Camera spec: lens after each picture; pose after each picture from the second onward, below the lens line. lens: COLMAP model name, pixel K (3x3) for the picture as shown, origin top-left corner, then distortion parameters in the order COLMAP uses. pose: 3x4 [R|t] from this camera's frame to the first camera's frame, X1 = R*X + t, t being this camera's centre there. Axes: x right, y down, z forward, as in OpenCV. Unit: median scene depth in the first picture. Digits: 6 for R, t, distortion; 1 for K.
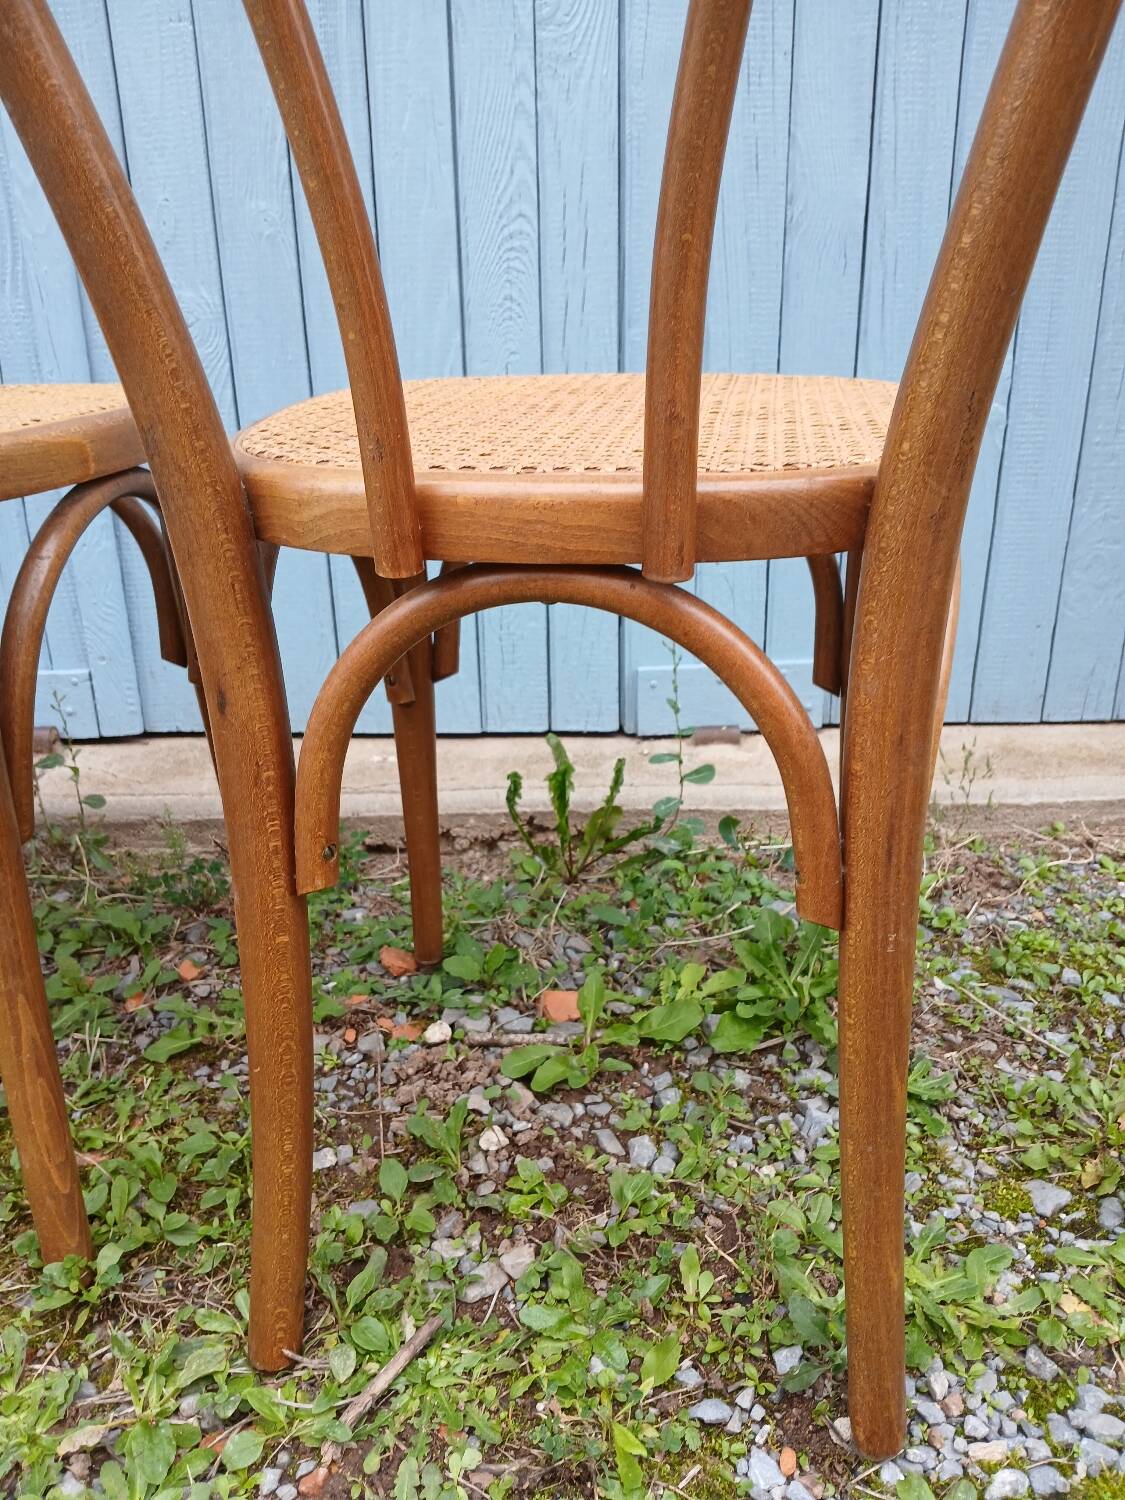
lens RADIAL K [[1162.1, 0, 560.4], [0, 1162.1, 753.2], [0, 0, 1]] dist [0.053285, -0.111670]
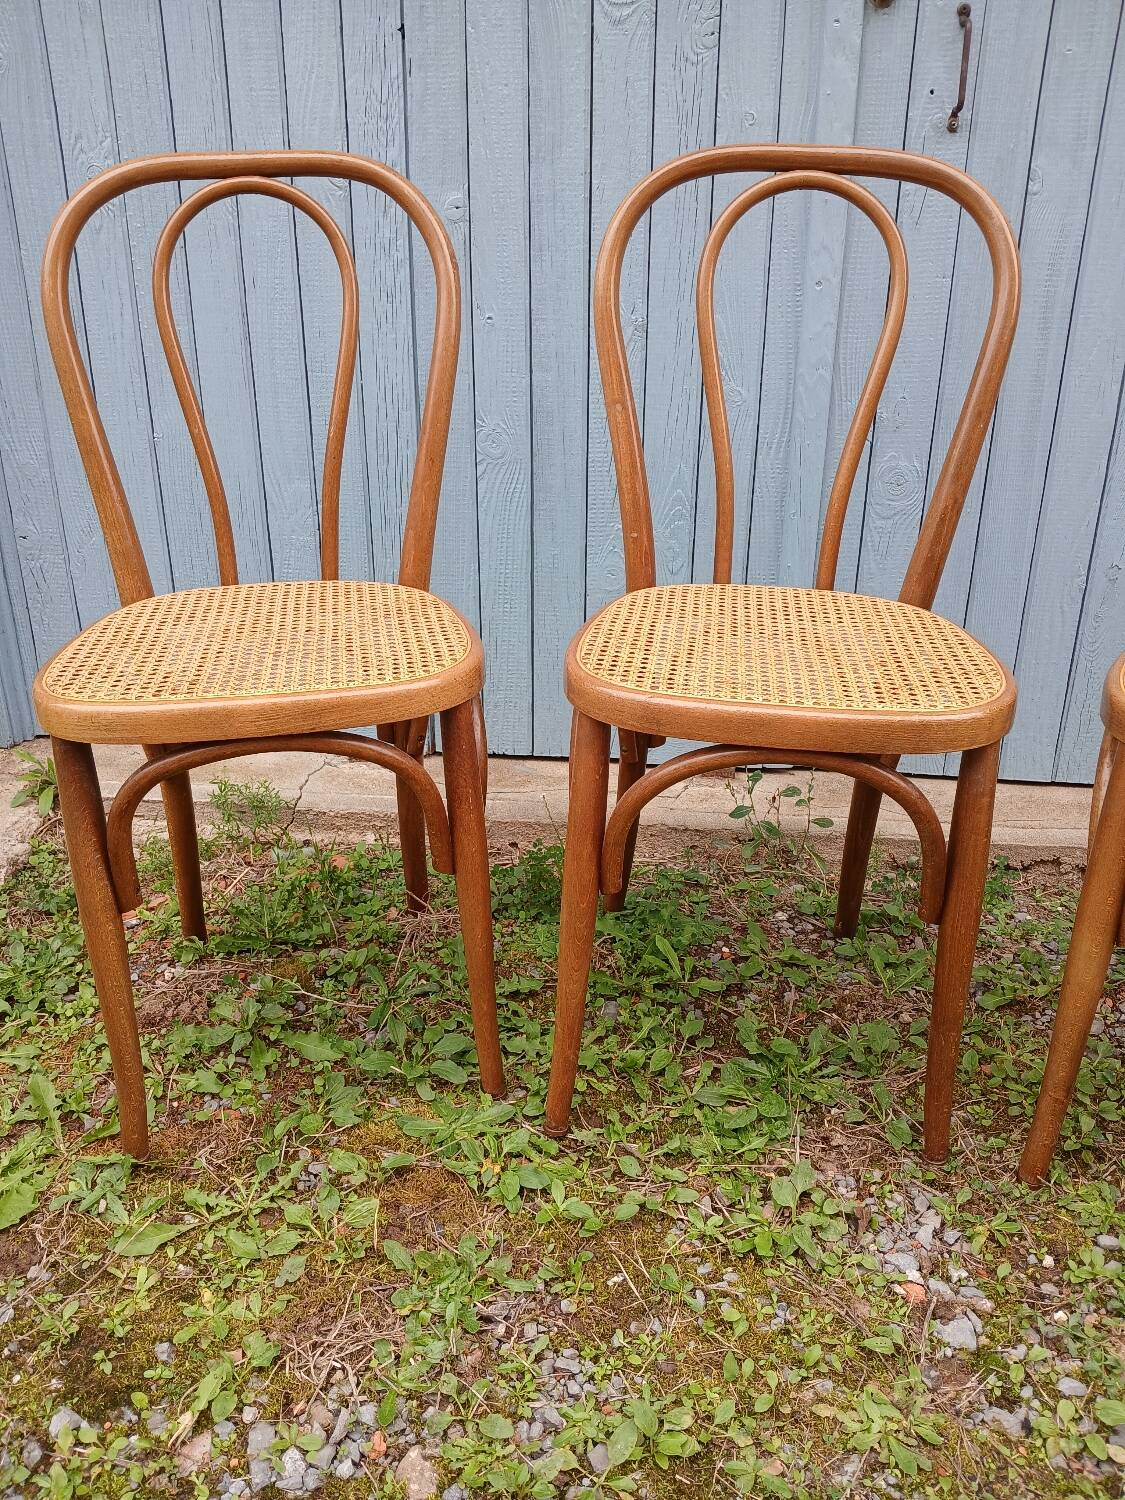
lens RADIAL K [[1162.1, 0, 560.0], [0, 1162.1, 739.5], [0, 0, 1]] dist [0.053285, -0.111670]
pose [[0.995651, 0.062016, -0.069520, -0.918048], [-0.060887, 0.997978, 0.018253, -0.094250], [0.070511, -0.013940, 0.997414, -0.637291]]
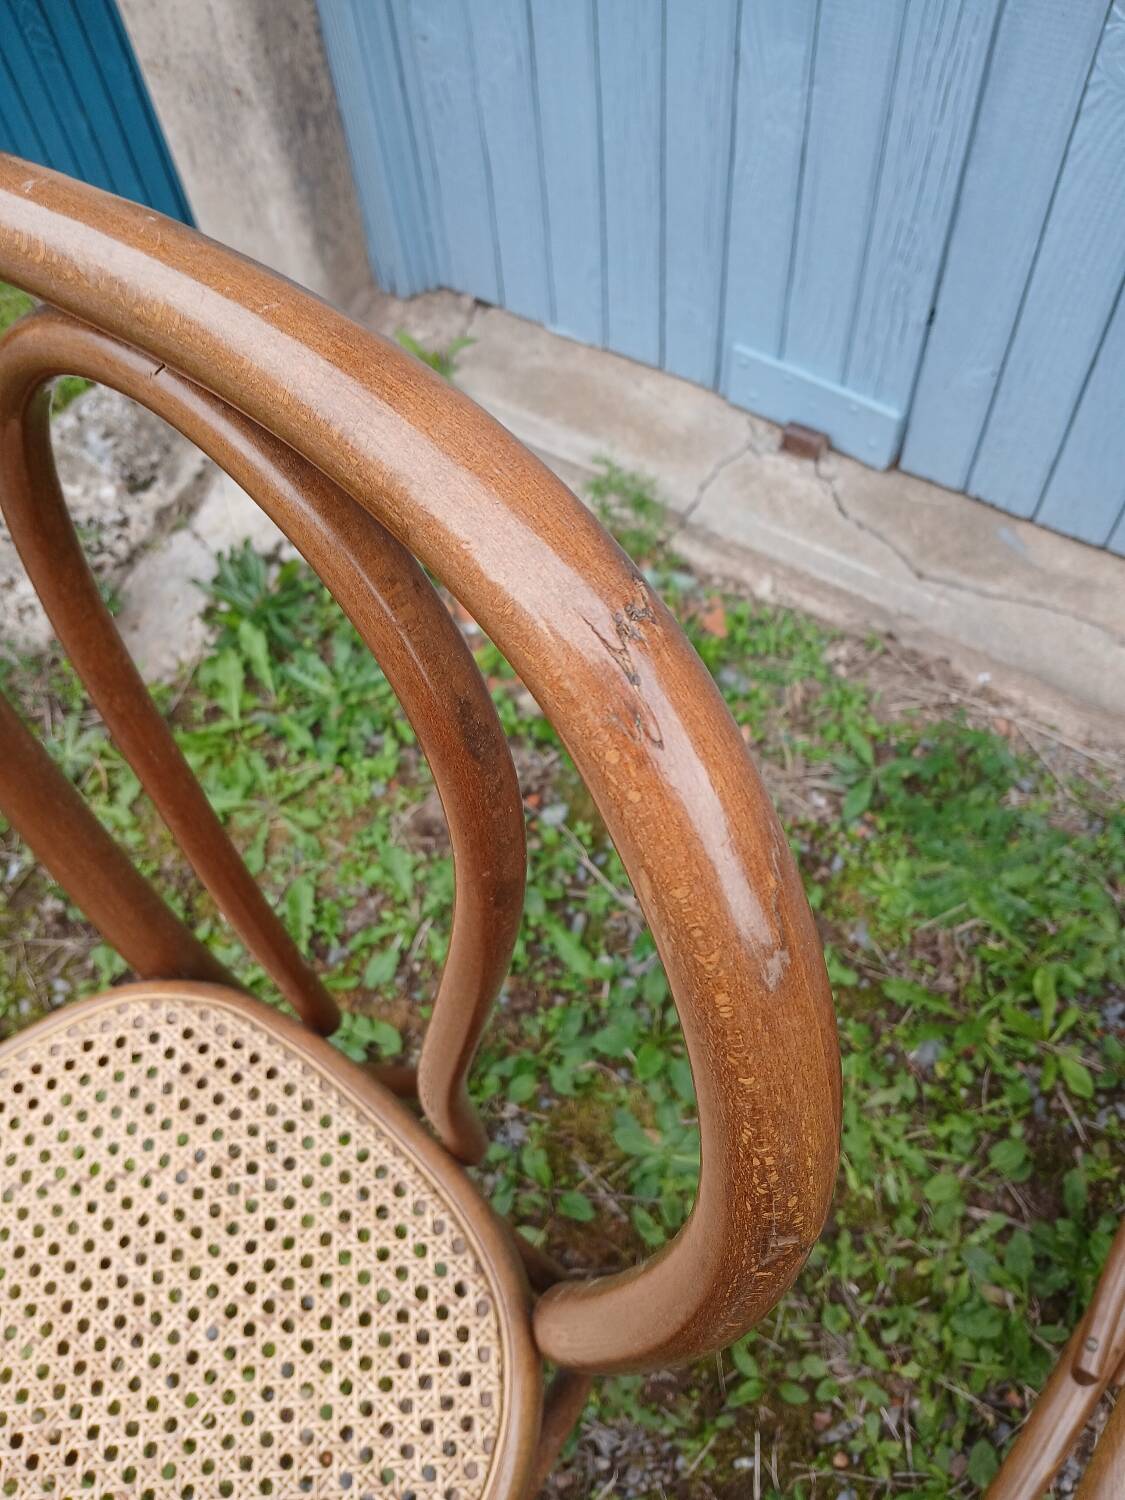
lens RADIAL K [[1157.7, 0, 557.7], [0, 1157.7, 753.0], [0, 0, 1]] dist [0.004353, -0.035990]
pose [[0.829479, 0.455619, -0.323072, -1.015444], [-0.164088, 0.751683, 0.638786, -0.697000], [0.533891, -0.476848, 0.698267, 0.082376]]
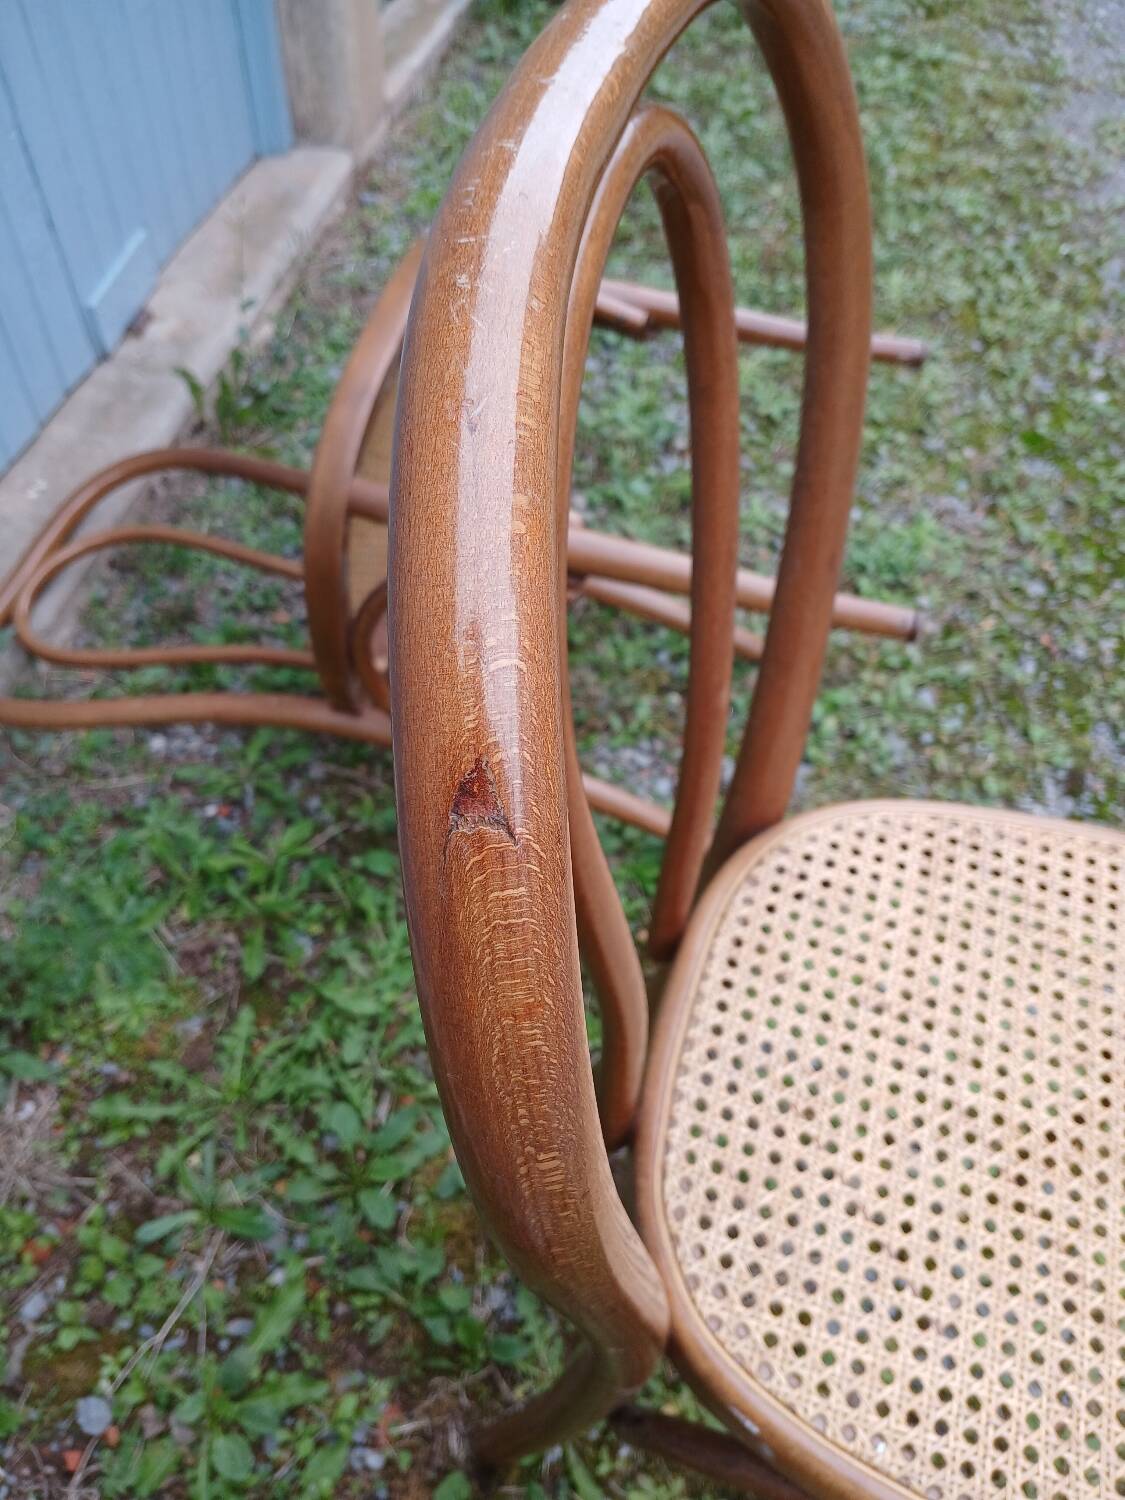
lens RADIAL K [[1162.1, 0, 556.9], [0, 1162.1, 748.4], [0, 0, 1]] dist [0.053285, -0.111670]
pose [[0.191540, -0.753035, 0.629484, -1.597474], [0.357358, 0.650843, 0.669850, -0.677050], [-0.914116, 0.096648, 0.393766, 0.185380]]
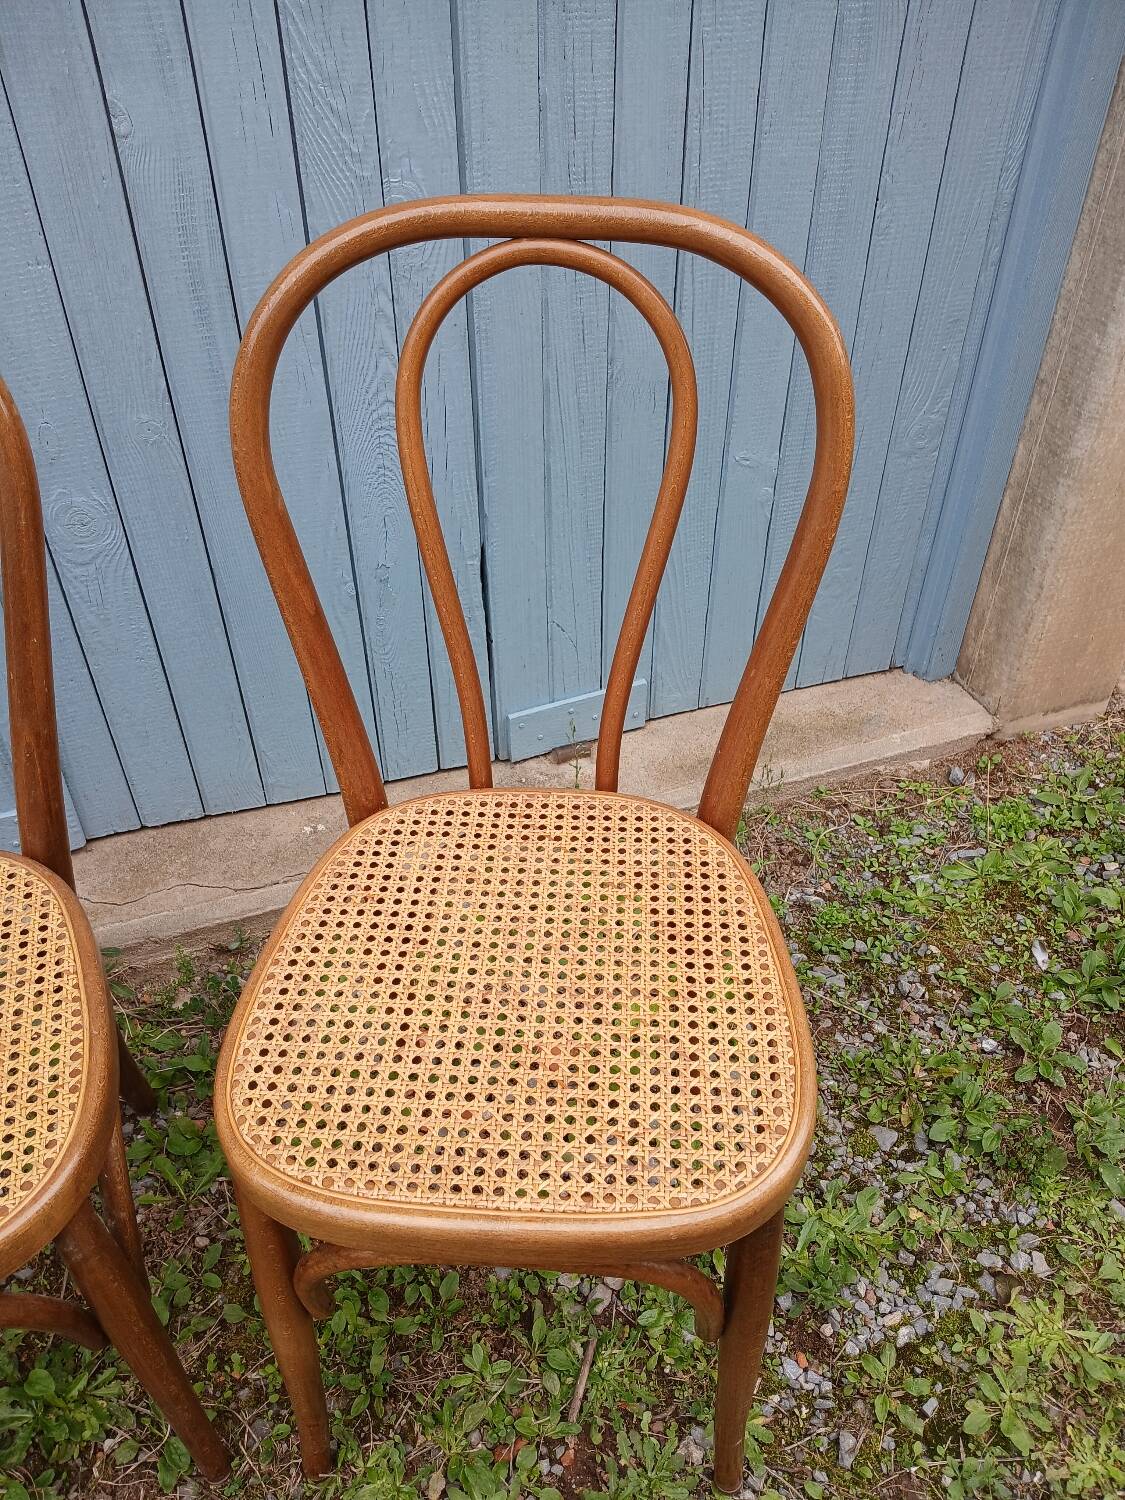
lens RADIAL K [[1162.1, 0, 561.2], [0, 1162.1, 748.7], [0, 0, 1]] dist [0.053285, -0.111670]
pose [[0.944365, -0.197291, 0.263155, -0.347370], [0.107488, 0.941308, 0.319977, -0.709770], [-0.310839, -0.273890, 0.910145, -0.242321]]
